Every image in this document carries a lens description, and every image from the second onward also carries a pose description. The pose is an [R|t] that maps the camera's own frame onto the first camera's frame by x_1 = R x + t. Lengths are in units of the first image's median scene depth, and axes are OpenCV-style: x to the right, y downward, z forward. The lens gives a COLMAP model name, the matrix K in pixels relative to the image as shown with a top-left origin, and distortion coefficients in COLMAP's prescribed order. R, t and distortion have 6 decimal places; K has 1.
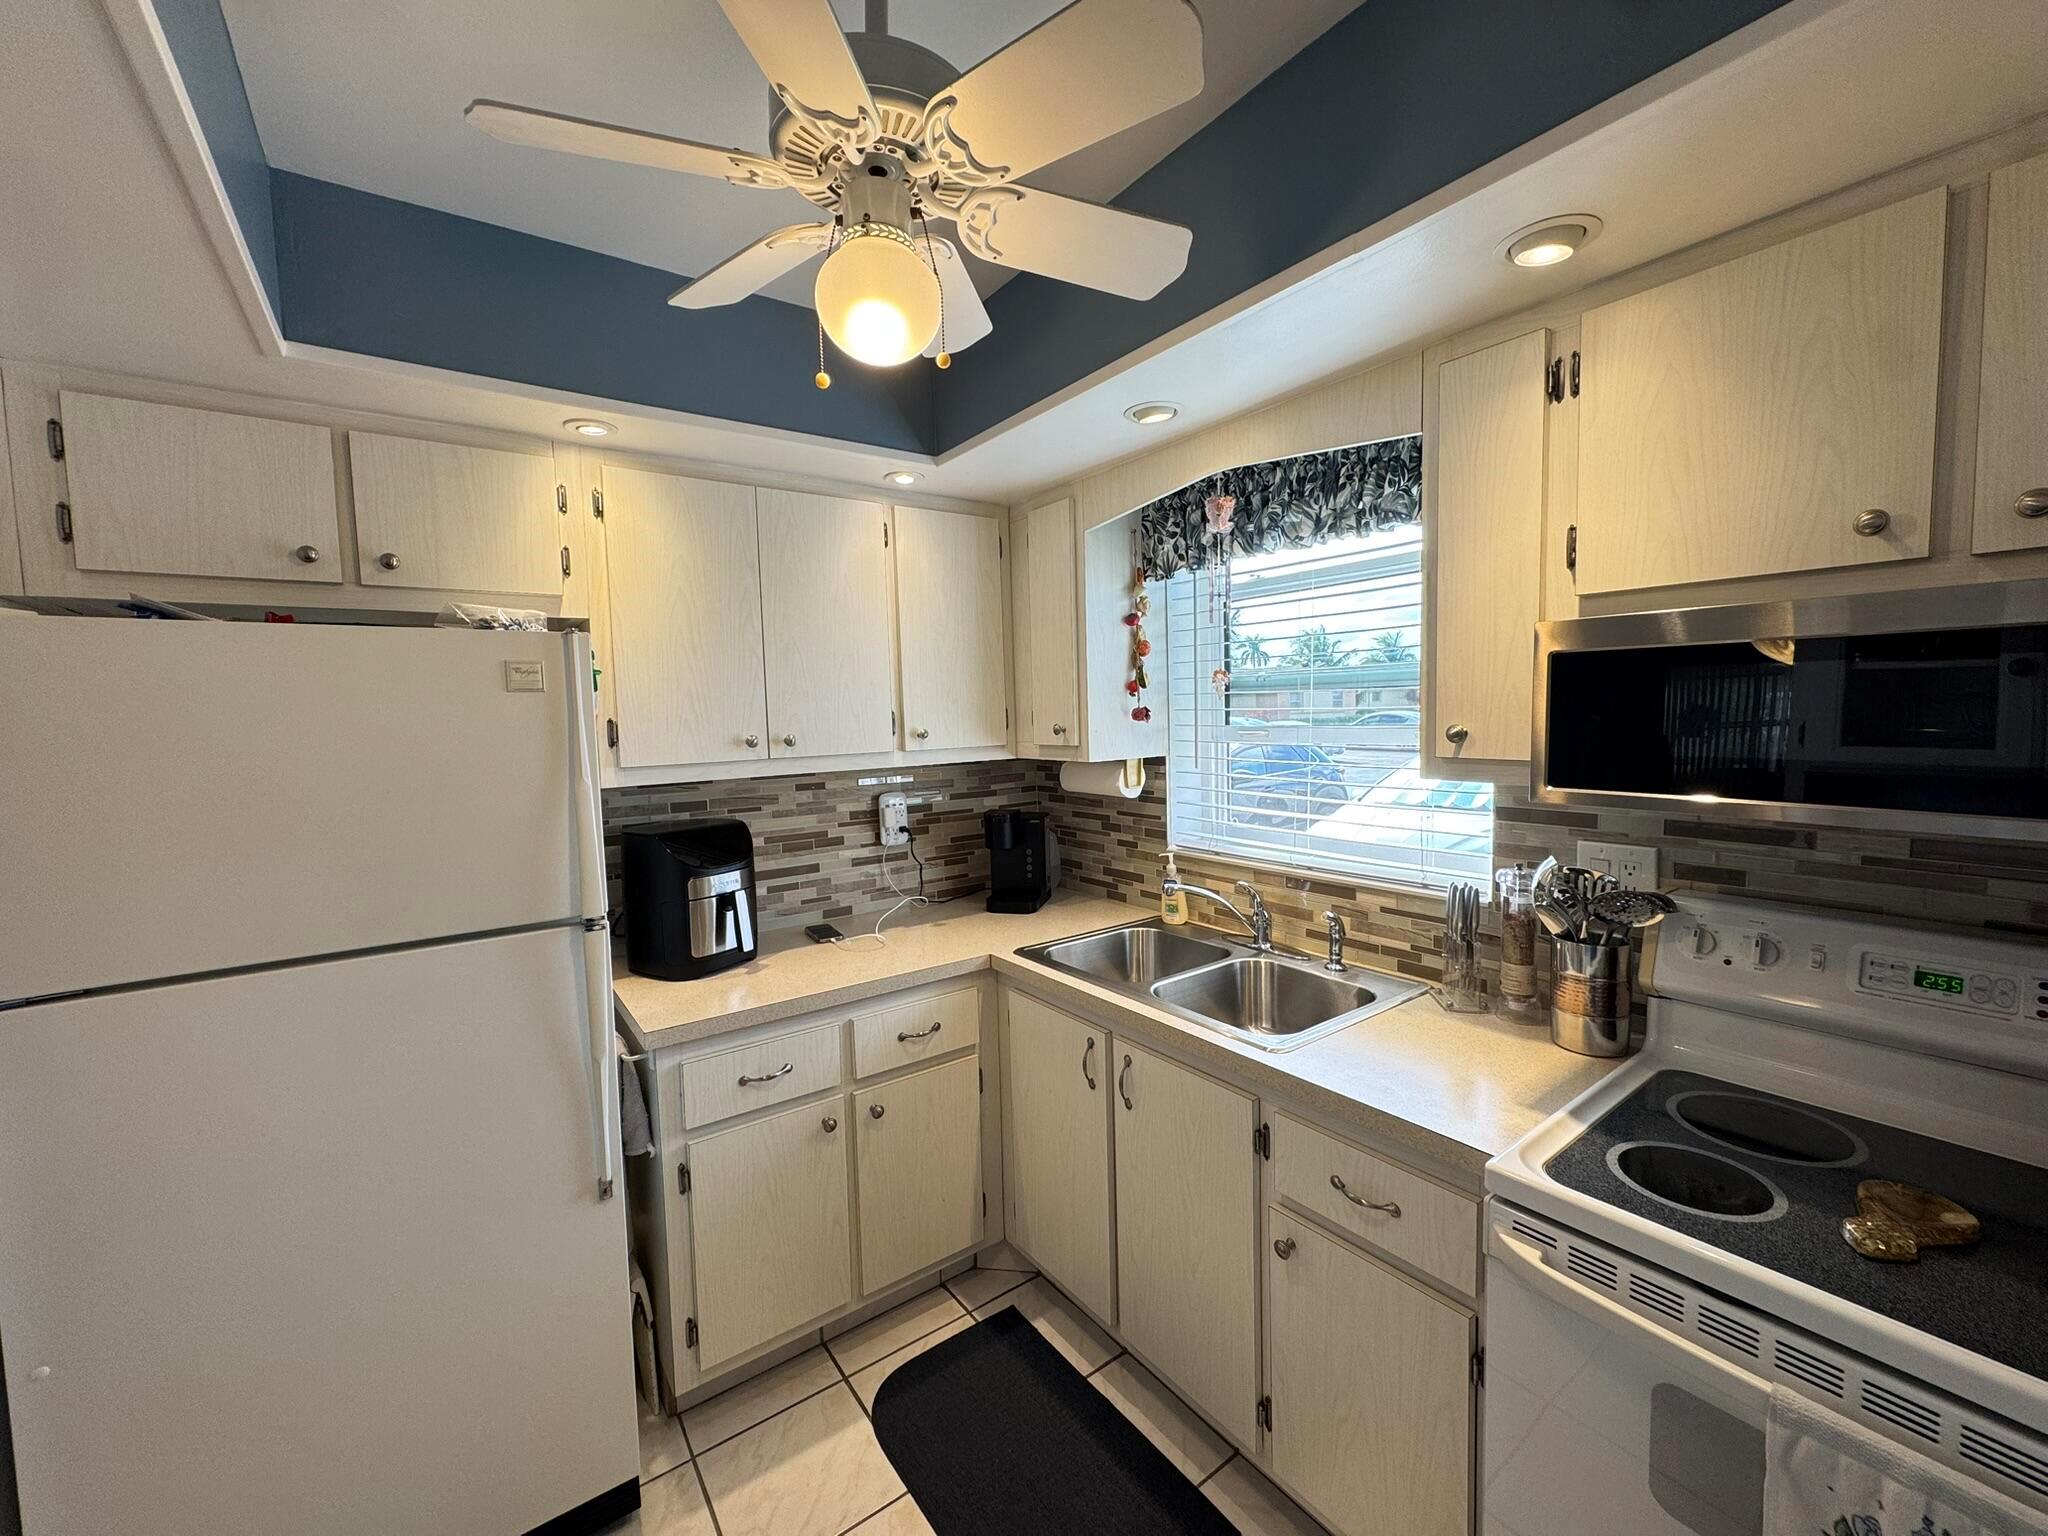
lens RADIAL K [[815.3, 0, 1016.5], [0, 815.3, 772.2], [0, 0, 1]] dist [-0.001884, 0.000180]
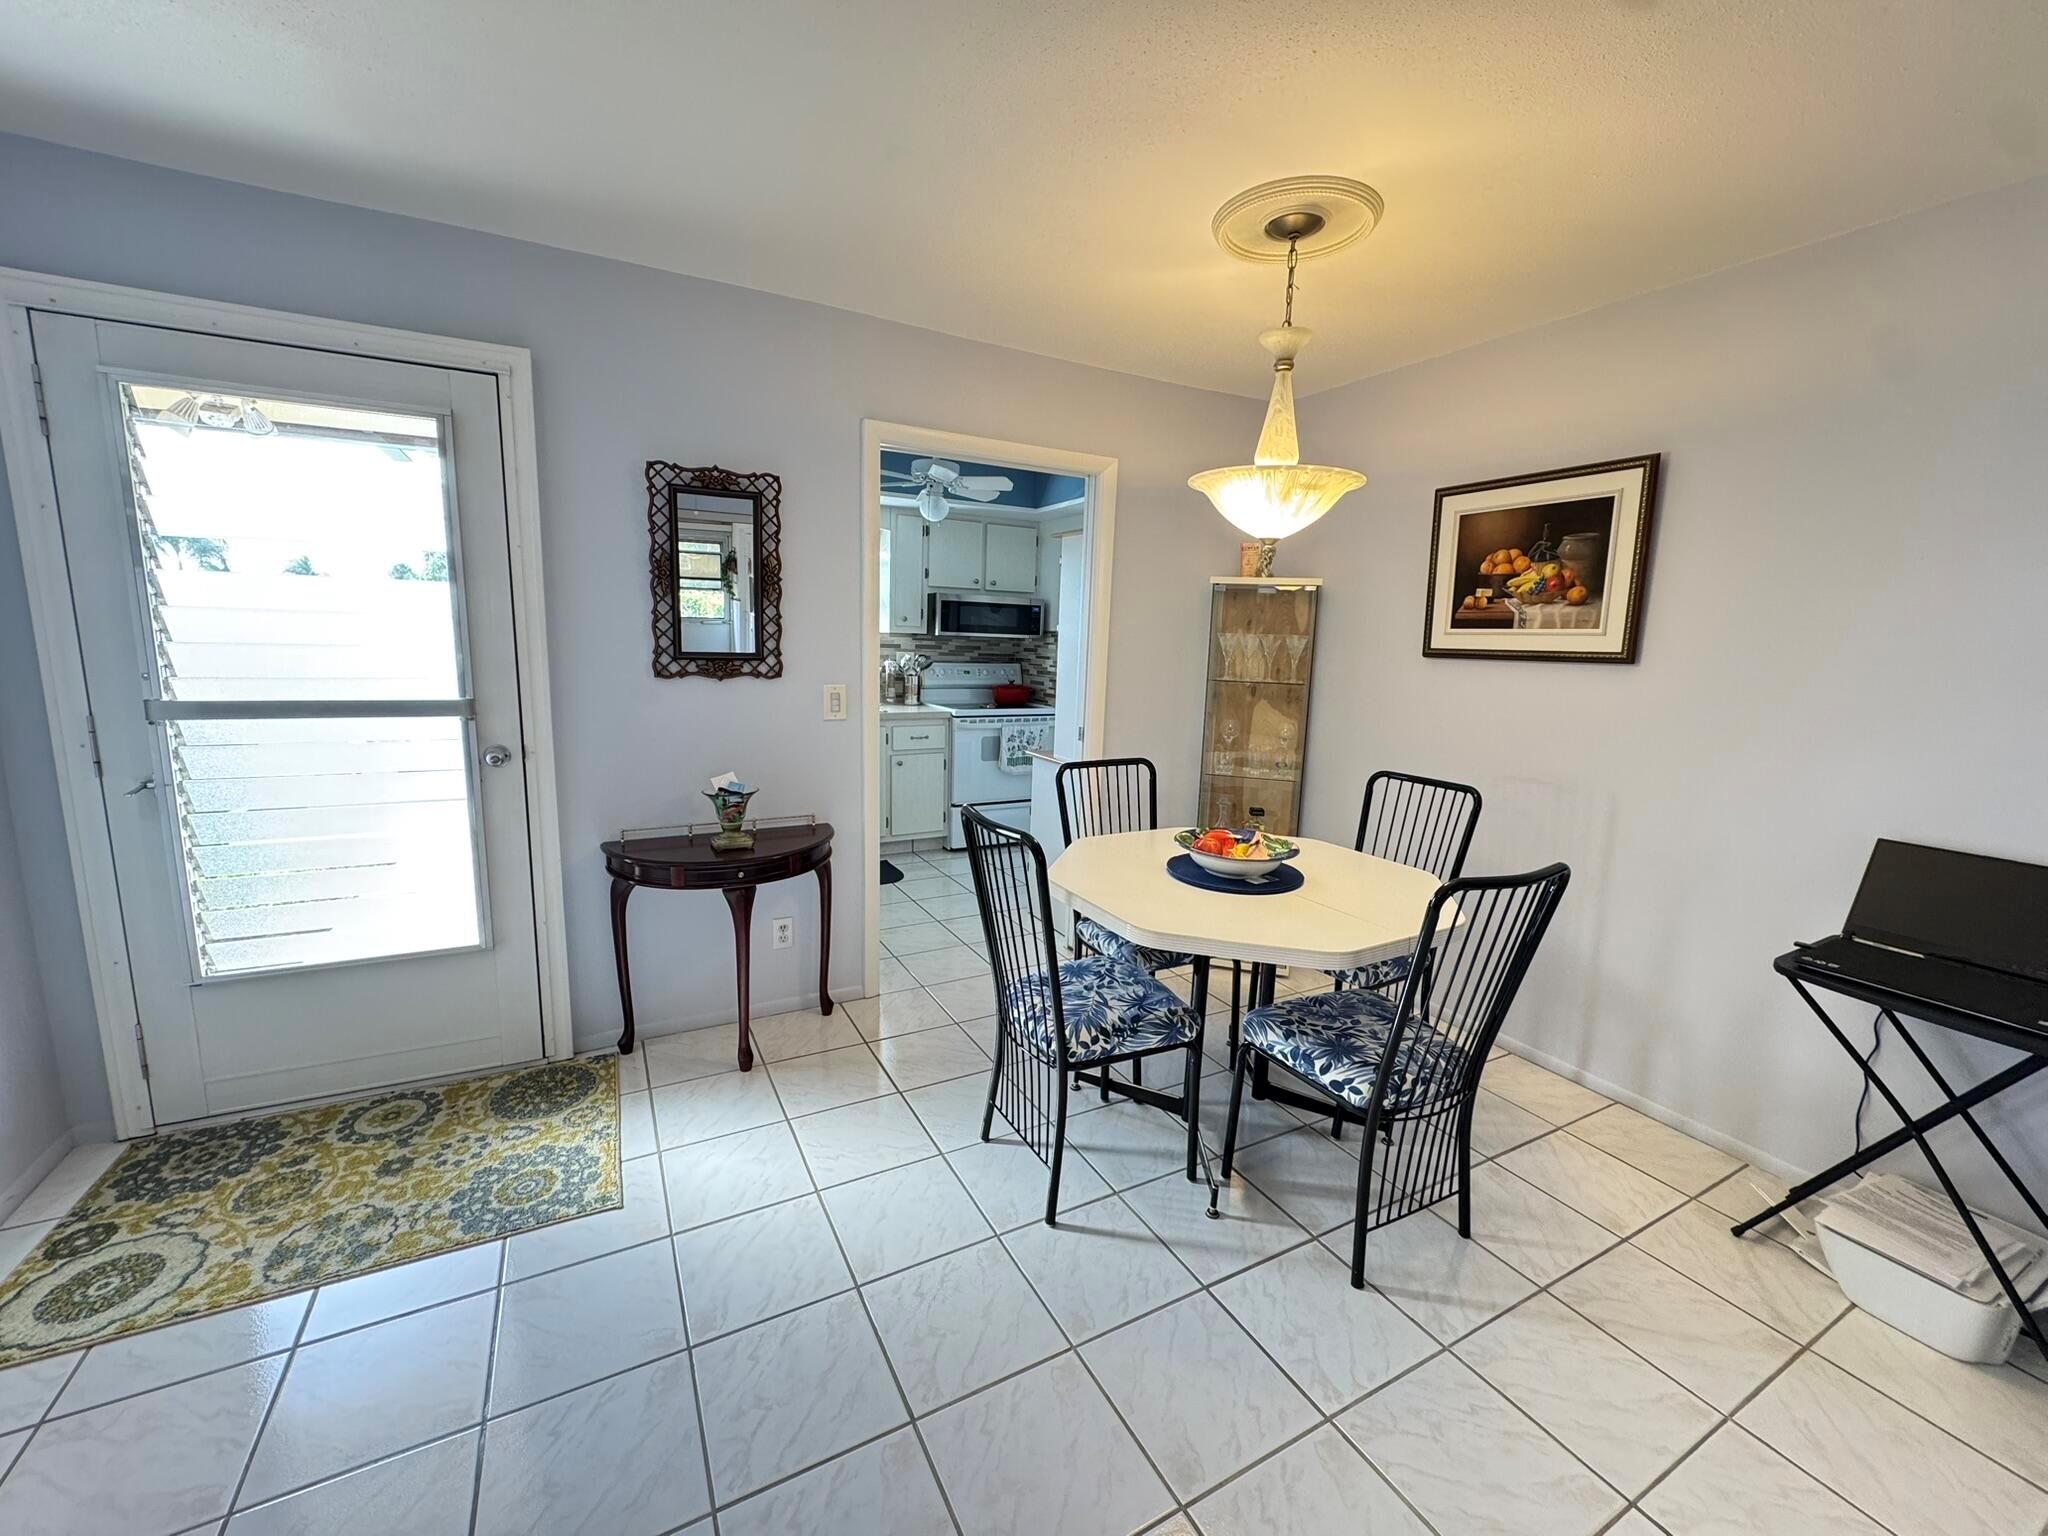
lens RADIAL K [[815.3, 0, 1021.3], [0, 815.3, 771.0], [0, 0, 1]] dist [-0.001884, 0.000180]
pose [[0.130531, -0.129220, 0.982987, -2.363538], [0.041573, 0.991311, 0.124794, 0.150023], [-0.990572, 0.024576, 0.134769, 0.000463]]
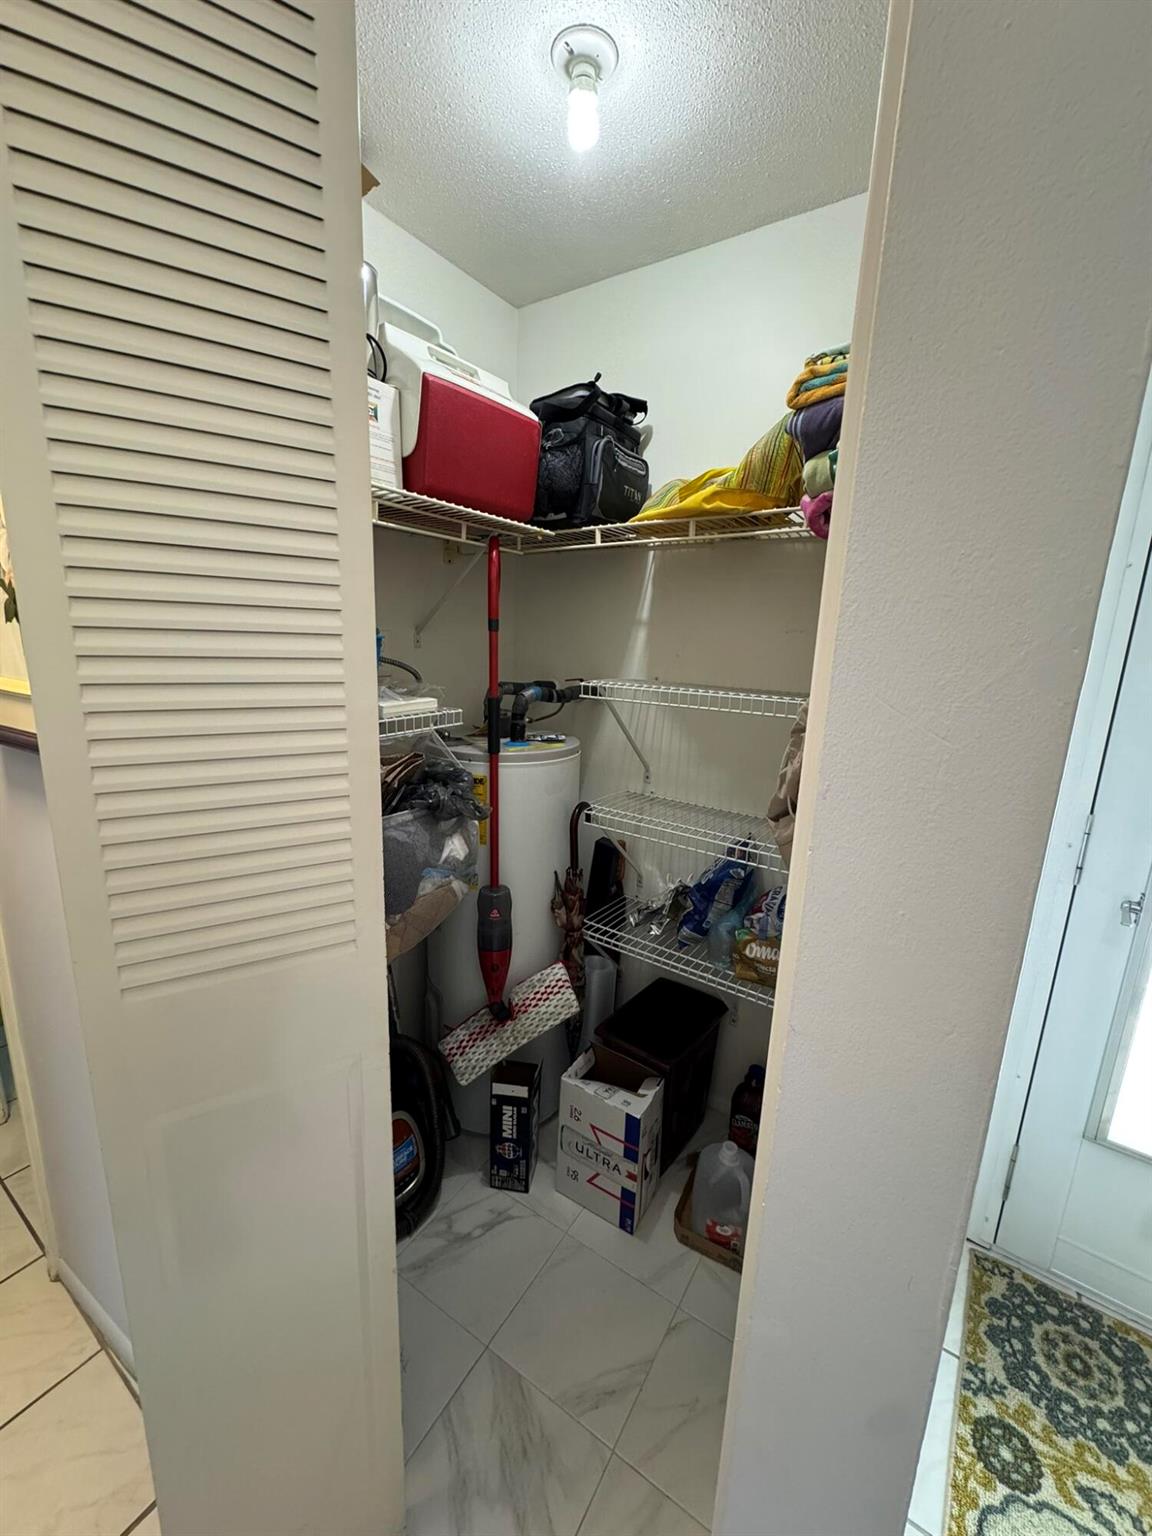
lens RADIAL K [[611.5, 0, 573.0], [0, 611.5, 766.4], [0, 0, 1]] dist [-0.001884, 0.000180]
pose [[0.938065, -0.013705, 0.346189, -2.232567], [-0.033098, 0.991102, 0.128921, 0.036552], [-0.344876, -0.132394, 0.929264, 0.946186]]
